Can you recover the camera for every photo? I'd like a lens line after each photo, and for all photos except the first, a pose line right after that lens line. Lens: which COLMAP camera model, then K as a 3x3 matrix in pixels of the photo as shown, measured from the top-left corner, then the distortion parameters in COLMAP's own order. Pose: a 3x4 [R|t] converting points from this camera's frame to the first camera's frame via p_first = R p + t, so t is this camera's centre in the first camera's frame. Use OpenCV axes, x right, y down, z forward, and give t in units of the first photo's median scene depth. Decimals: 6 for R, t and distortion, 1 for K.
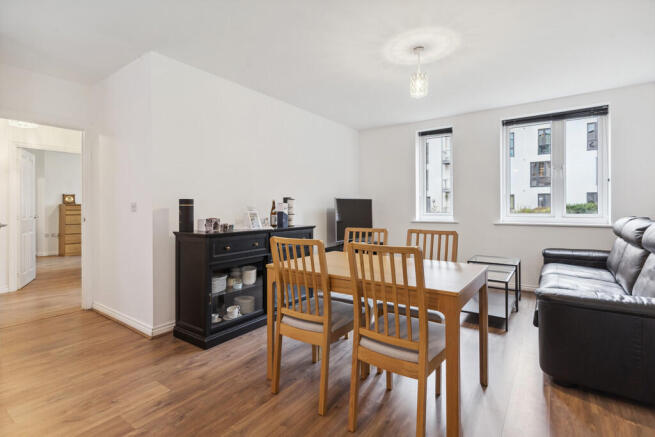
lens RADIAL K [[316.9, 0, 326.7], [0, 316.9, 205.2], [0, 0, 1]] dist [-0.000374, 0.000084]
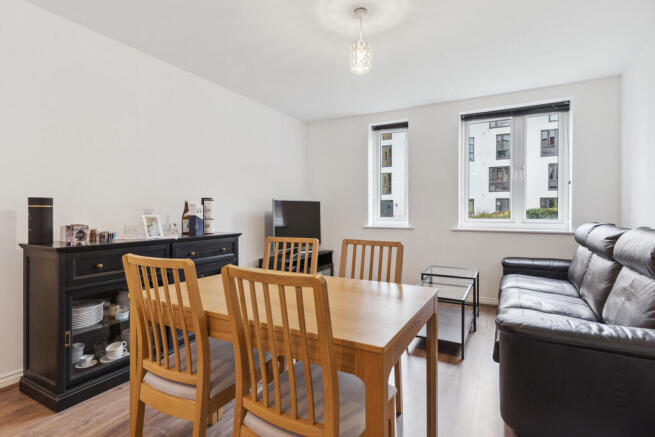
lens RADIAL K [[331.0, 0, 329.8], [0, 331.0, 209.6], [0, 0, 1]] dist [0.002900, 0.000779]
pose [[0.992301, 0.005968, 0.123704, 0.102814], [-0.006294, 0.999978, 0.002246, 0.001703], [-0.123688, -0.003007, 0.992317, 0.165275]]
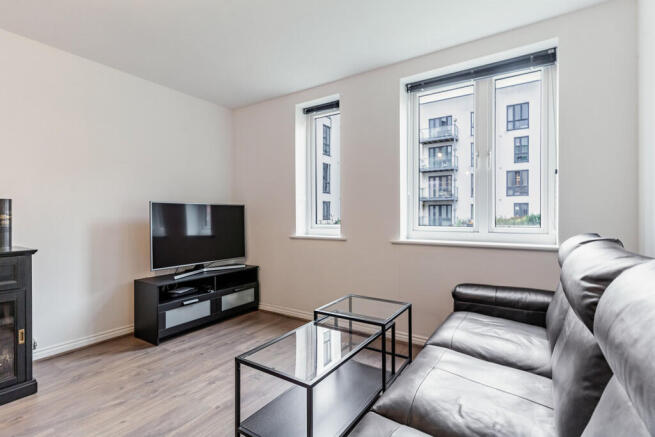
lens RADIAL K [[314.5, 0, 327.9], [0, 314.5, 215.9], [0, 0, 1]] dist [-0.000077, -0.000025]
pose [[0.999162, 0.002284, 0.040877, 0.549220], [-0.002475, 0.999986, 0.004644, 0.003125], [-0.040866, -0.004741, 0.999153, 0.533227]]
